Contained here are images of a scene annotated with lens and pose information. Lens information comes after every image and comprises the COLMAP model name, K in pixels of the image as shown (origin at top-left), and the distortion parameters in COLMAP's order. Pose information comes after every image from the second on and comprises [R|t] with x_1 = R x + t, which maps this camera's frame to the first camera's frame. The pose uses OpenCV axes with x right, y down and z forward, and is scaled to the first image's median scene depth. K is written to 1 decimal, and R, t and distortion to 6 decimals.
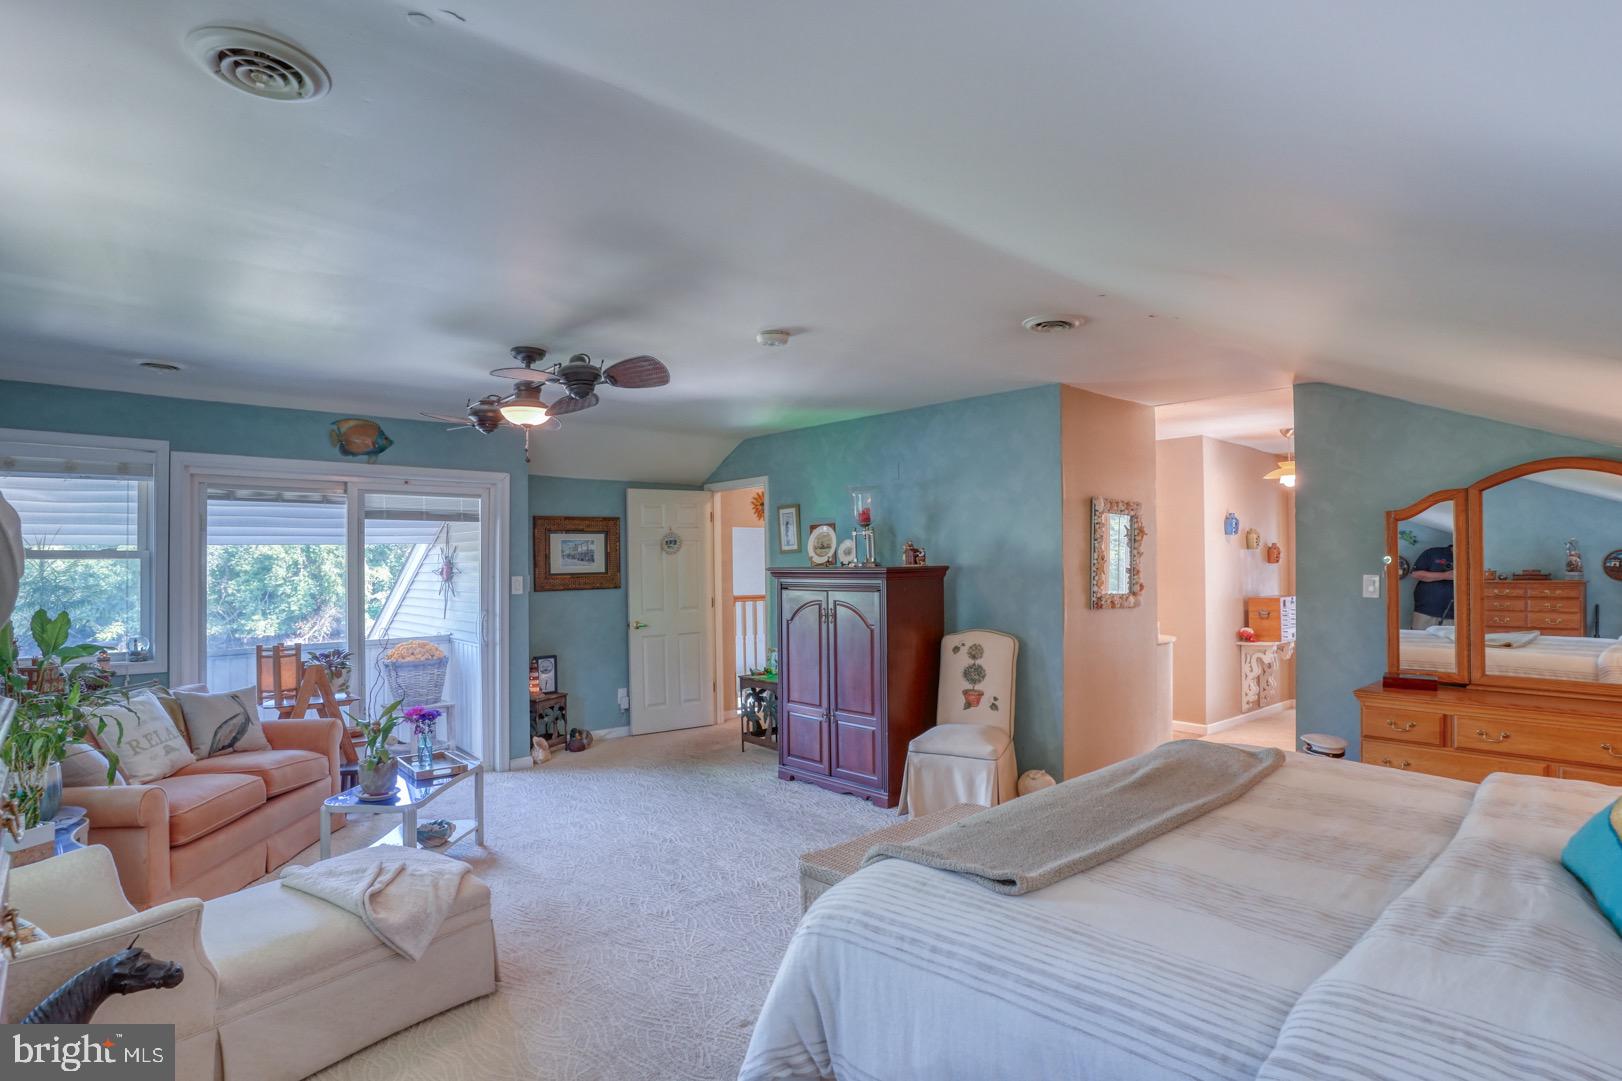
lens RADIAL K [[795.2, 0, 815.4], [0, 795.2, 530.3], [0, 0, 1]] dist [-0.072134, 0.032302]
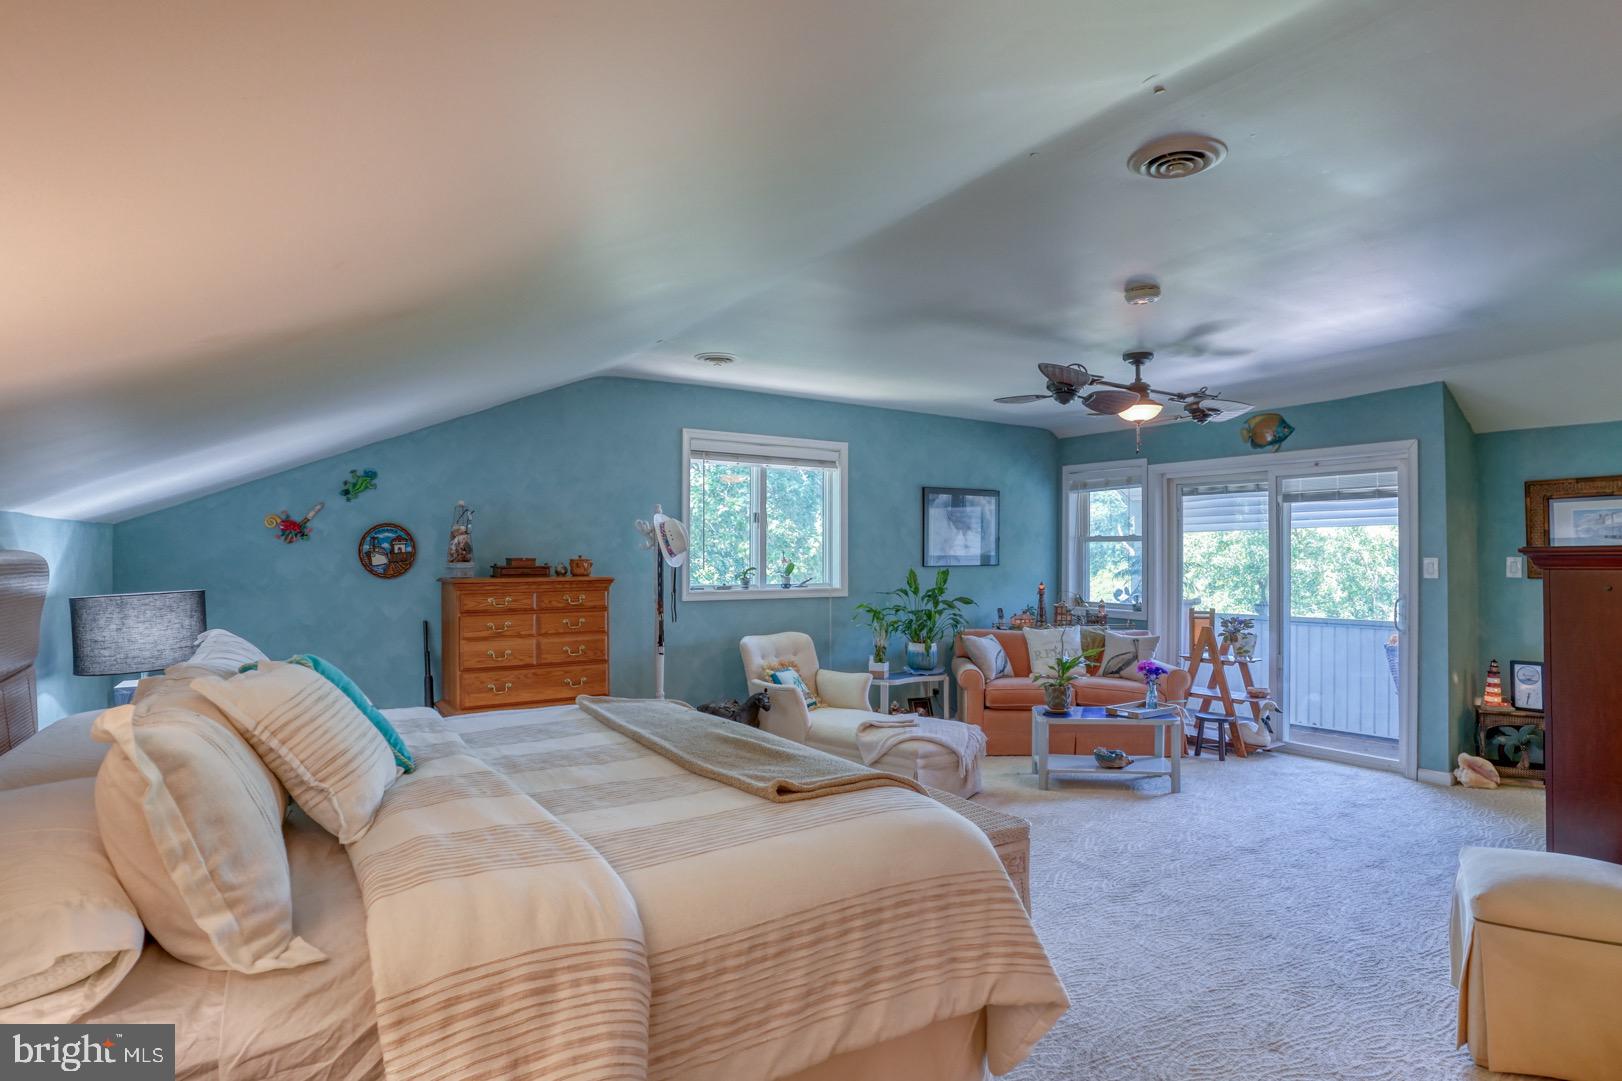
lens RADIAL K [[828.2, 0, 831.0], [0, 828.2, 535.9], [0, 0, 1]] dist [-0.095158, 0.035931]
pose [[-0.126583, -0.011432, -0.991890, 0.631767], [0.044611, 0.998856, -0.017206, 0.023284], [0.990952, -0.046427, -0.125928, 0.526905]]
